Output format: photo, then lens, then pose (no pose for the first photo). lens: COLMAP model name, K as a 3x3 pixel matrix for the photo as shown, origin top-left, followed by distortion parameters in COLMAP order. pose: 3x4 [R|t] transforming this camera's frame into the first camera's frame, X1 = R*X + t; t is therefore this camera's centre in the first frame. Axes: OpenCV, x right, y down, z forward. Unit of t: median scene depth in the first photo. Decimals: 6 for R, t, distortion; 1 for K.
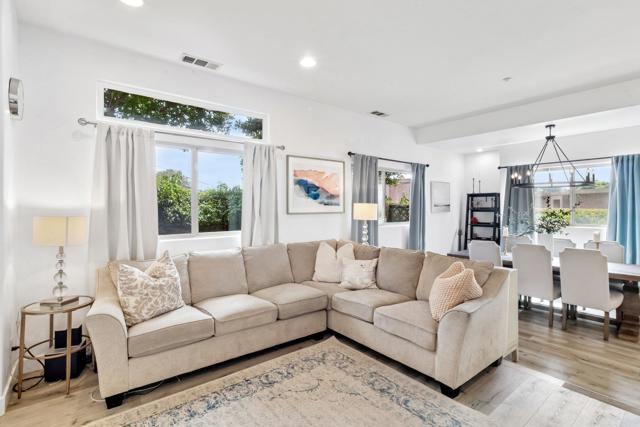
lens RADIAL K [[306.7, 0, 320.0], [0, 306.7, 213.5], [0, 0, 1]] dist [-0.000036, -0.000010]
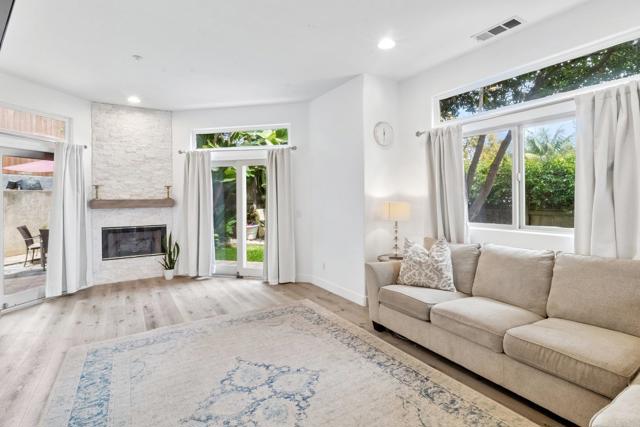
lens RADIAL K [[306.7, 0, 320.0], [0, 306.7, 213.5], [0, 0, 1]] dist [-0.000036, -0.000010]
pose [[-0.104317, 0.052041, -0.993182, 0.661239], [-0.014927, 0.998436, 0.053884, -0.008820], [0.994432, 0.020446, -0.103377, 0.712075]]
